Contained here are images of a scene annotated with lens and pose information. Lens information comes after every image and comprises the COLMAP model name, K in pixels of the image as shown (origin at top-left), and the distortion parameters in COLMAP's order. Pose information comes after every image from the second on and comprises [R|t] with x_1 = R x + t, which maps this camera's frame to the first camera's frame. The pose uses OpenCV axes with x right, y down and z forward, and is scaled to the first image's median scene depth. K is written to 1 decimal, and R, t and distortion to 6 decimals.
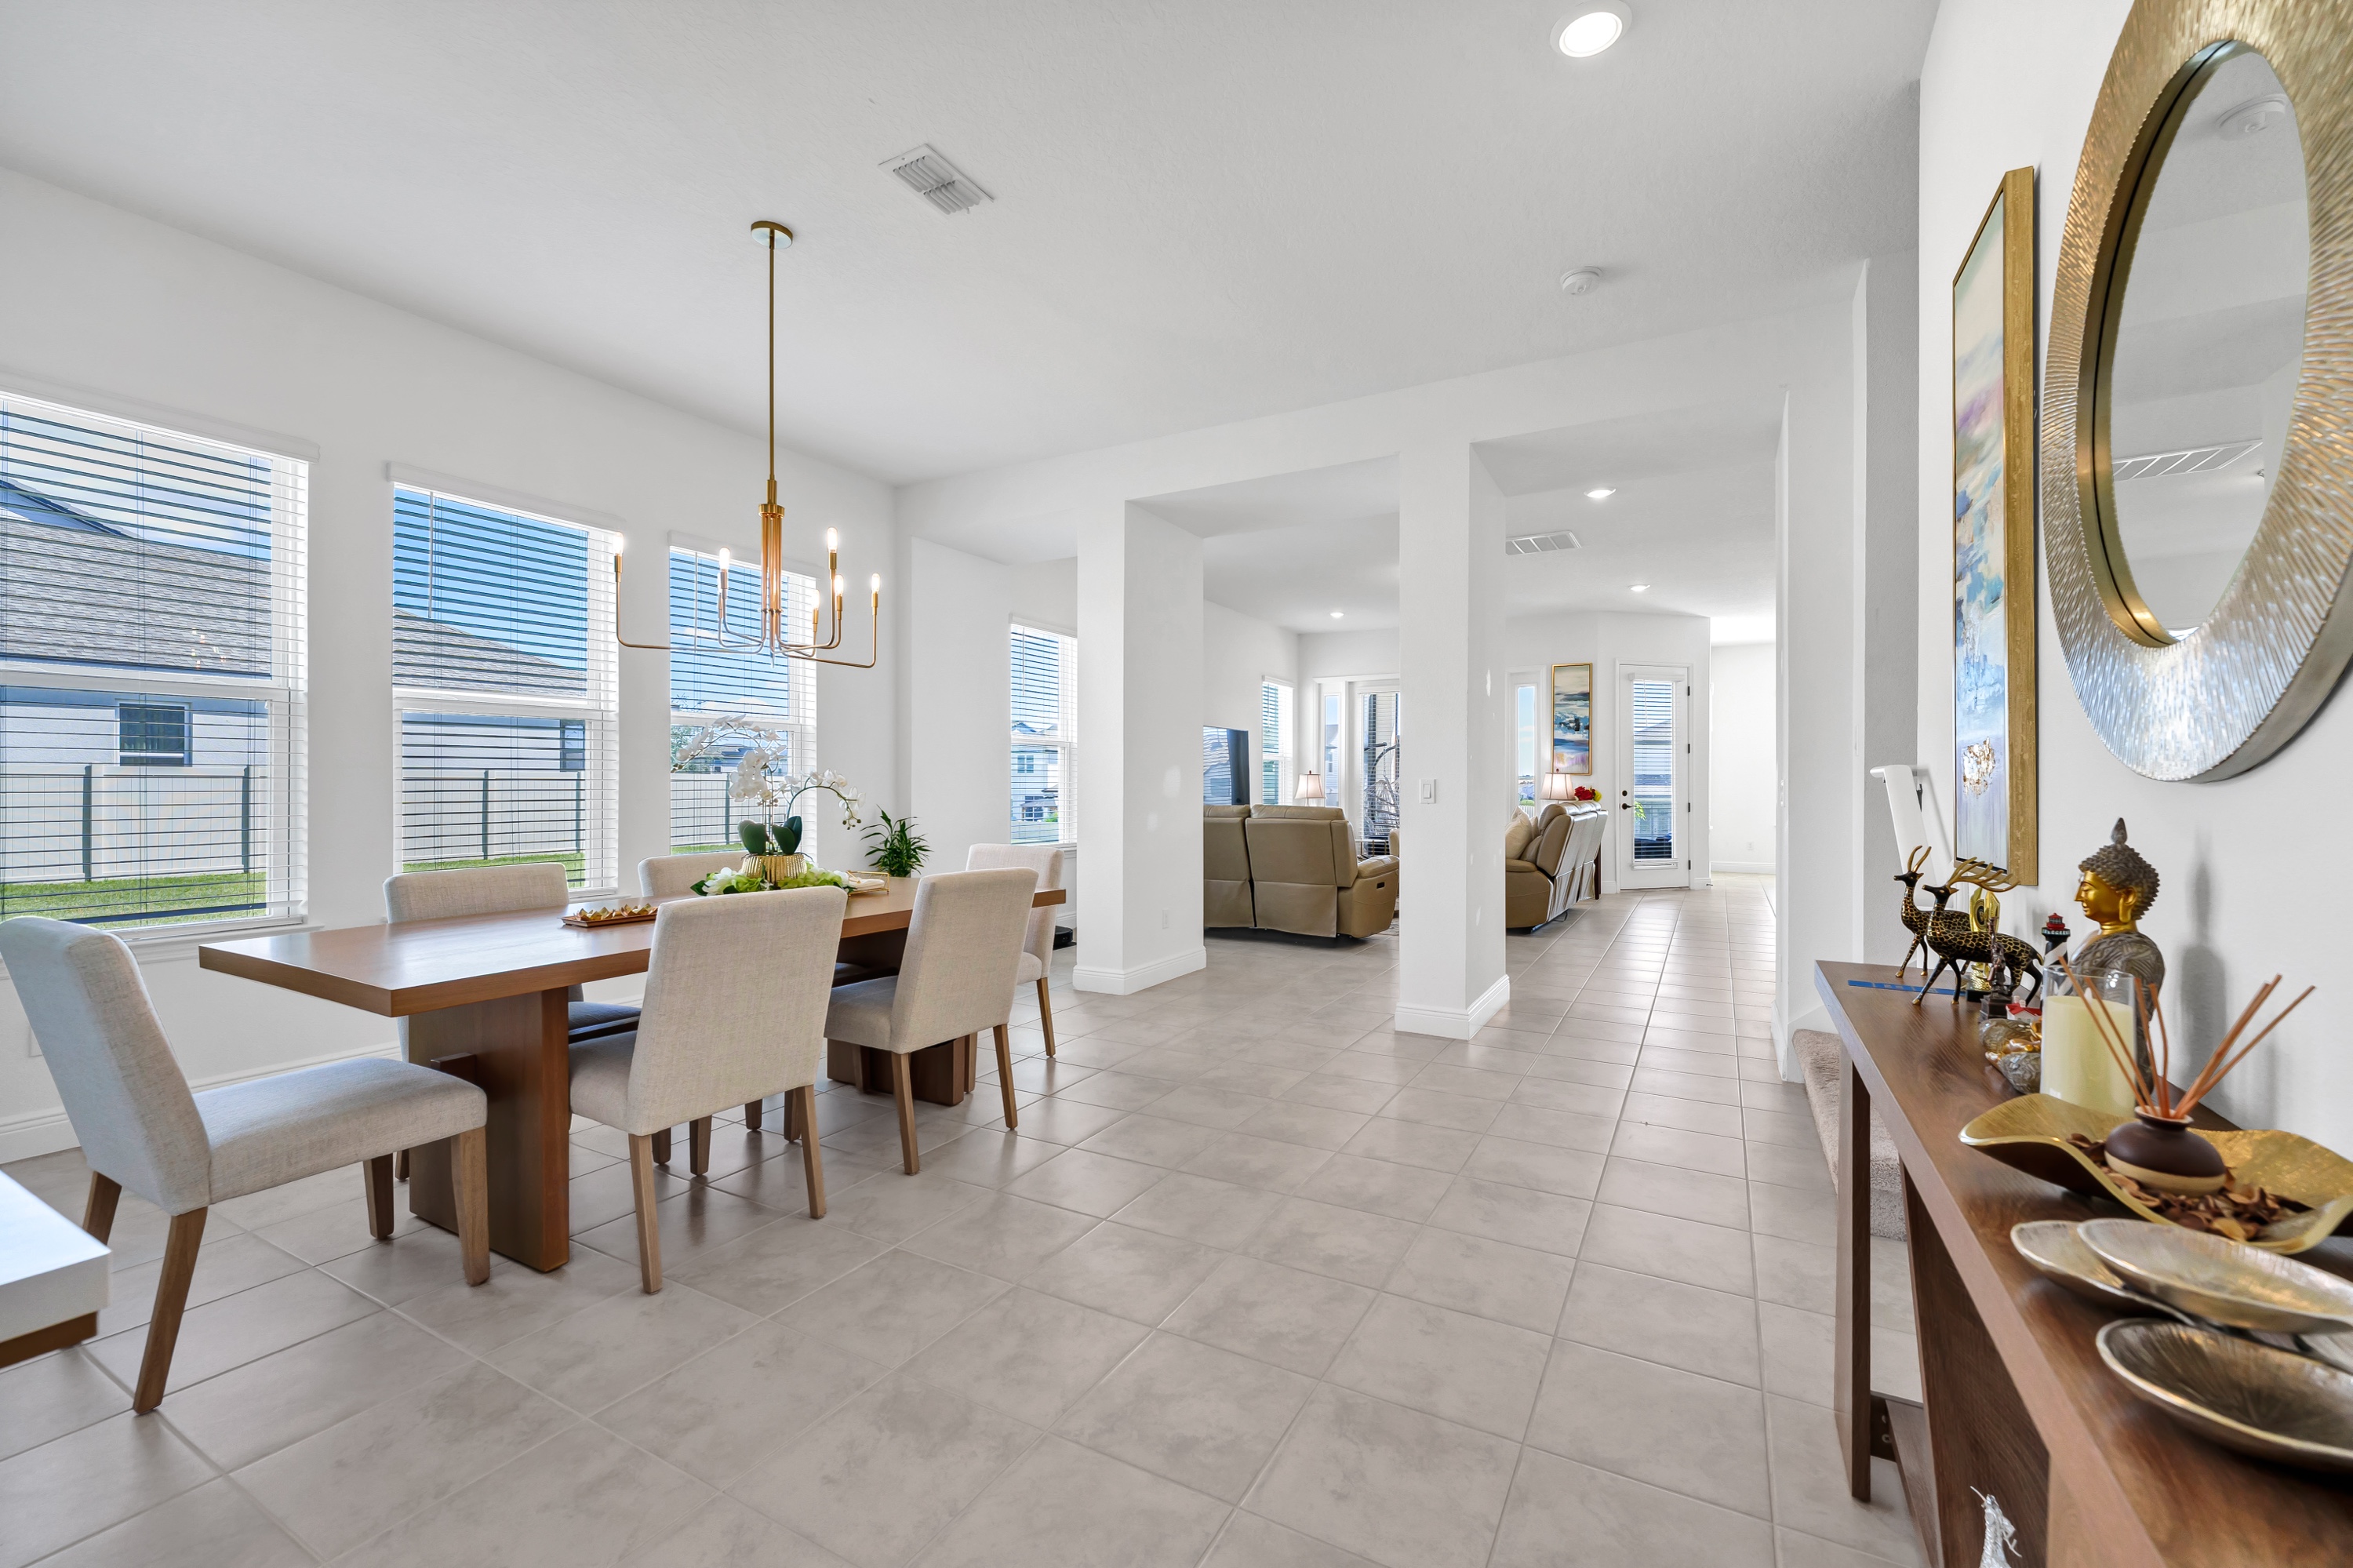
lens RADIAL K [[965.6, 0, 1176.5], [0, 965.6, 784.0], [0, 0, 1]] dist [-0.000220, 0.000022]
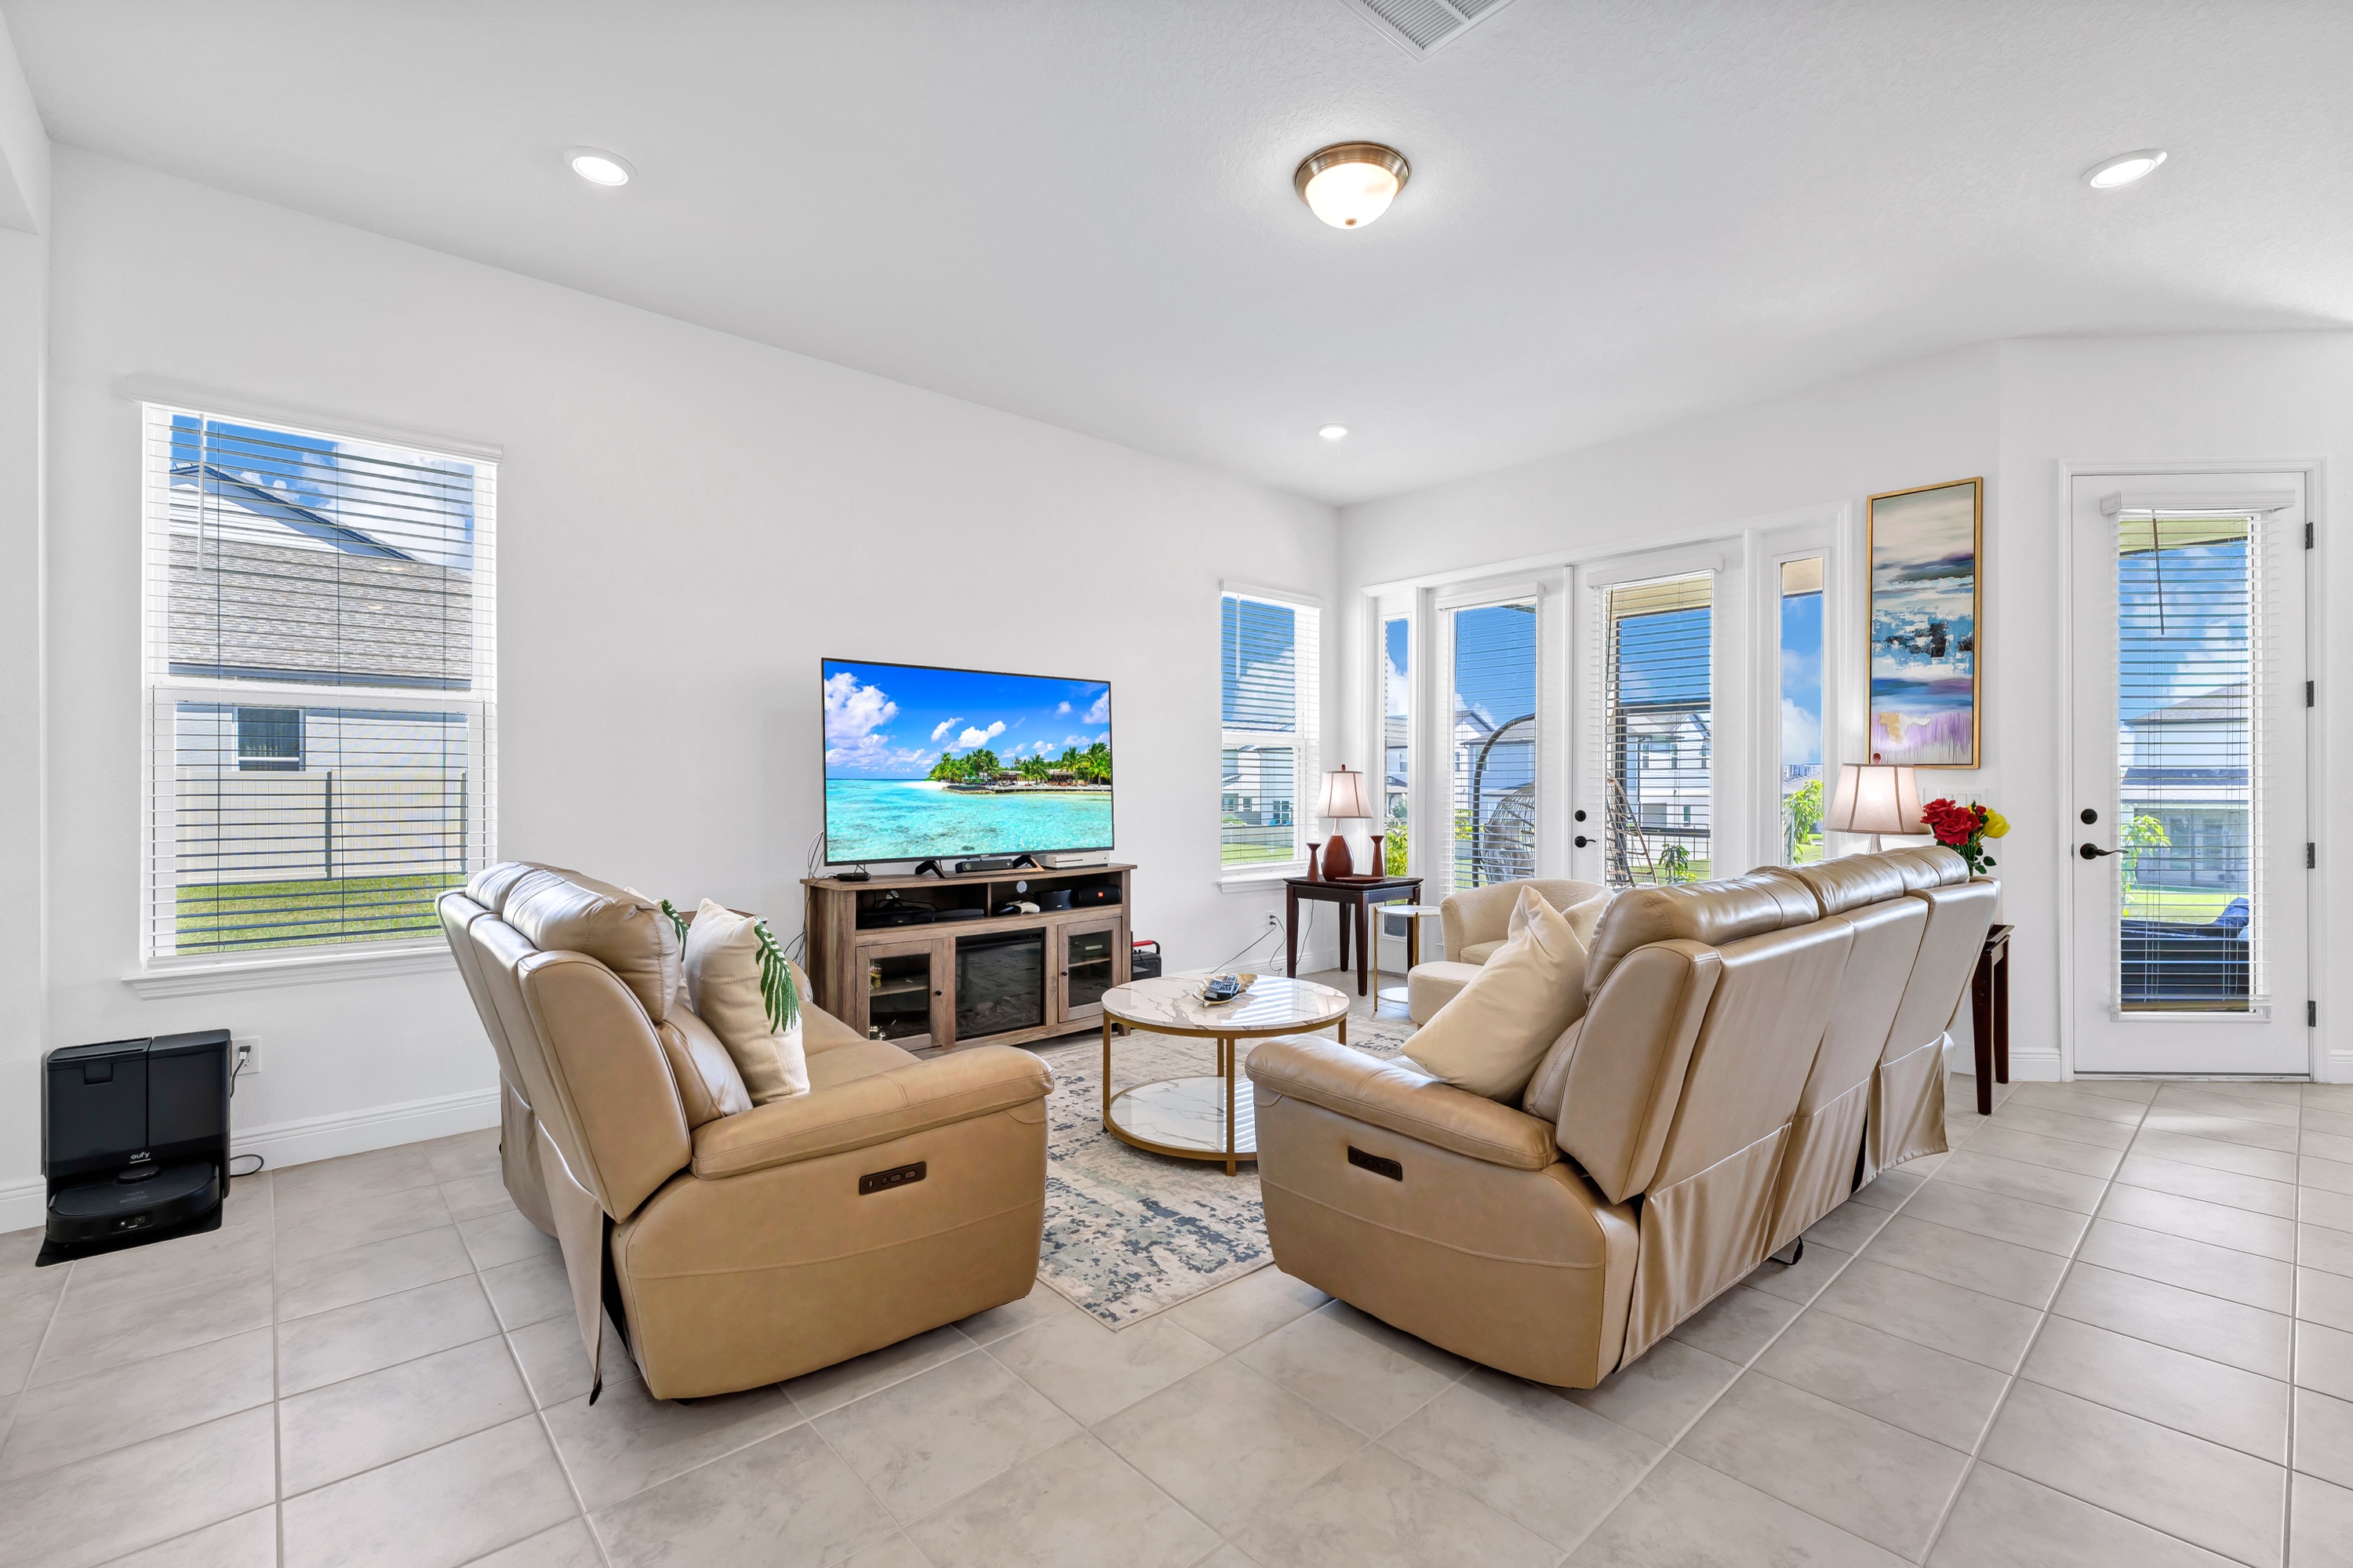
lens RADIAL K [[1018.7, 0, 1176.5], [0, 1018.7, 784.0], [0, 0, 1]] dist [0.001305, 0.000148]
pose [[0.947631, -0.001912, -0.319361, 0.254351], [0.001376, 0.999997, -0.001906, -0.002728], [0.319364, 0.001367, 0.947631, 0.510069]]
